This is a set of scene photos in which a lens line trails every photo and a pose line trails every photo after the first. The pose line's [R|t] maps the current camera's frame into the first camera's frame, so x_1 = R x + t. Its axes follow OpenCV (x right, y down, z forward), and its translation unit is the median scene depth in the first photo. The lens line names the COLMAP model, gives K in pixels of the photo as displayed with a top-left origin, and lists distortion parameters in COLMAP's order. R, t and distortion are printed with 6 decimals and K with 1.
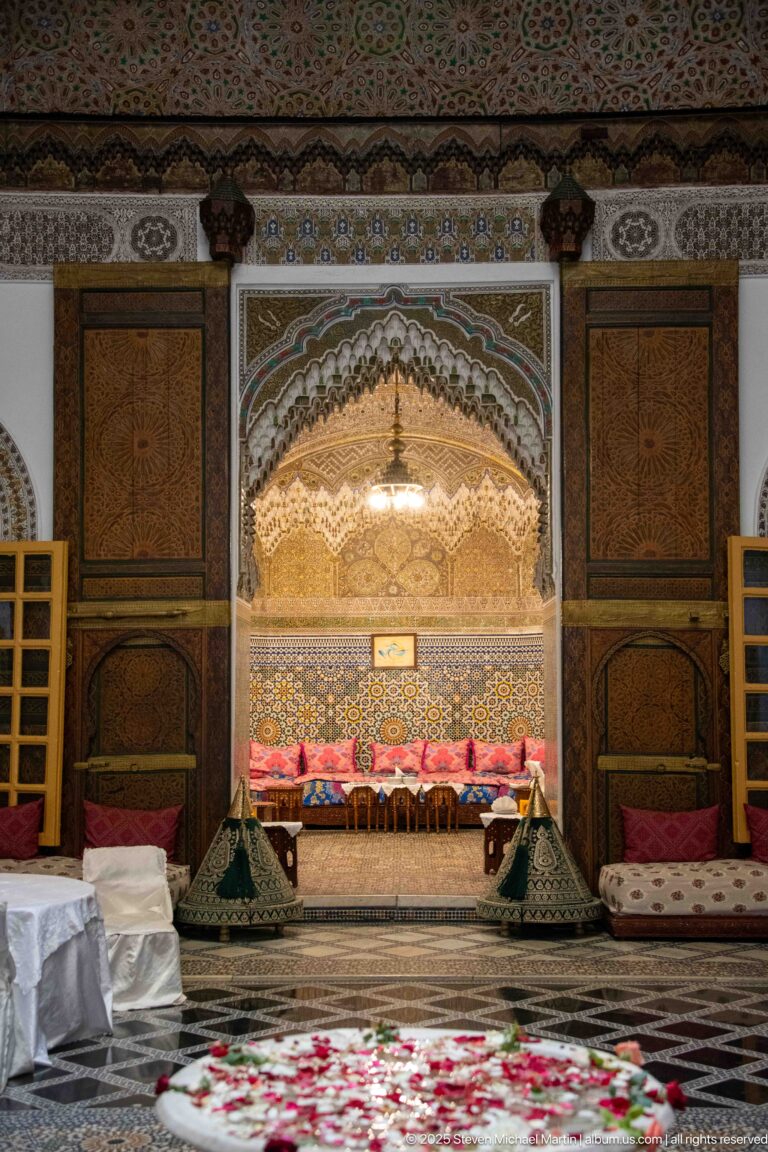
lens RADIAL K [[1549.6, 0, 394.8], [0, 1549.6, 573.5], [0, 0, 1]] dist [0.138572, 0.054893]
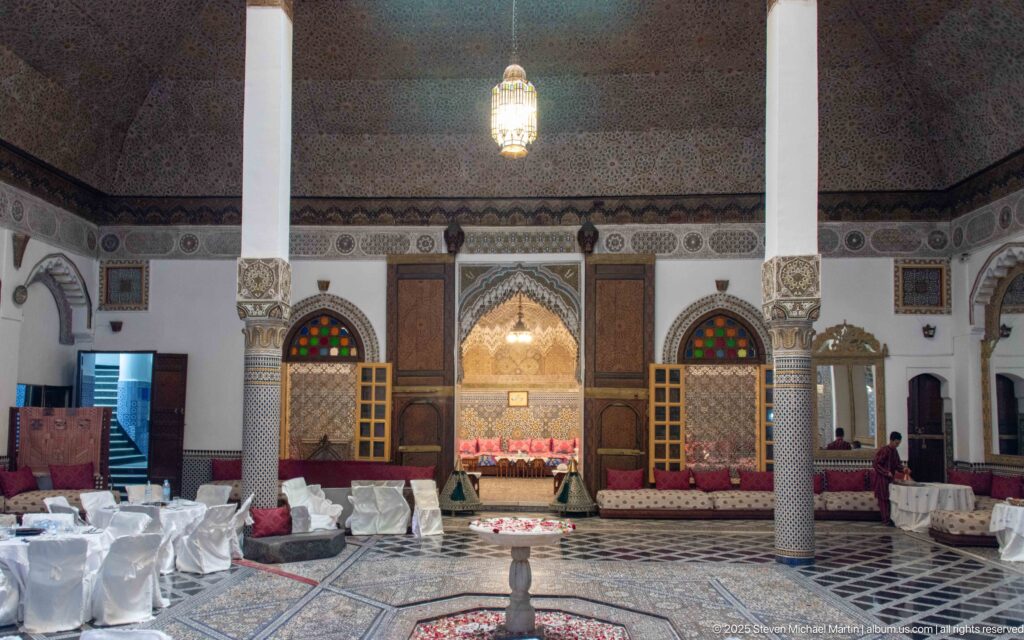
lens RADIAL K [[830.3, 0, 485.8], [0, 830.3, 360.1], [0, 0, 1]] dist [0.036146, -0.005429]
pose [[0.999170, 0.008840, -0.039767, 0.000000], [-0.007956, 0.999719, 0.022322, -0.054930], [0.039954, -0.021987, 0.998960, -0.354550]]
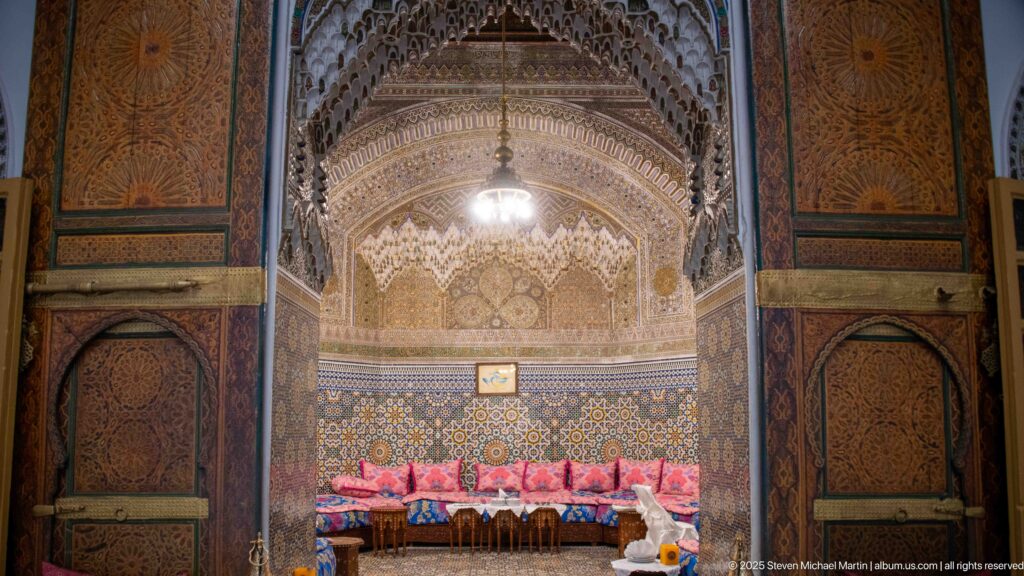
lens RADIAL K [[925.6, 0, 512.2], [0, 925.6, 317.2], [0, 0, 1]] dist [-0.116539, -0.001671]
pose [[0.999724, 0.004487, 0.023040, -0.008139], [-0.003631, 0.999307, -0.037038, 0.051288], [-0.023190, 0.036944, 0.999048, 0.583444]]
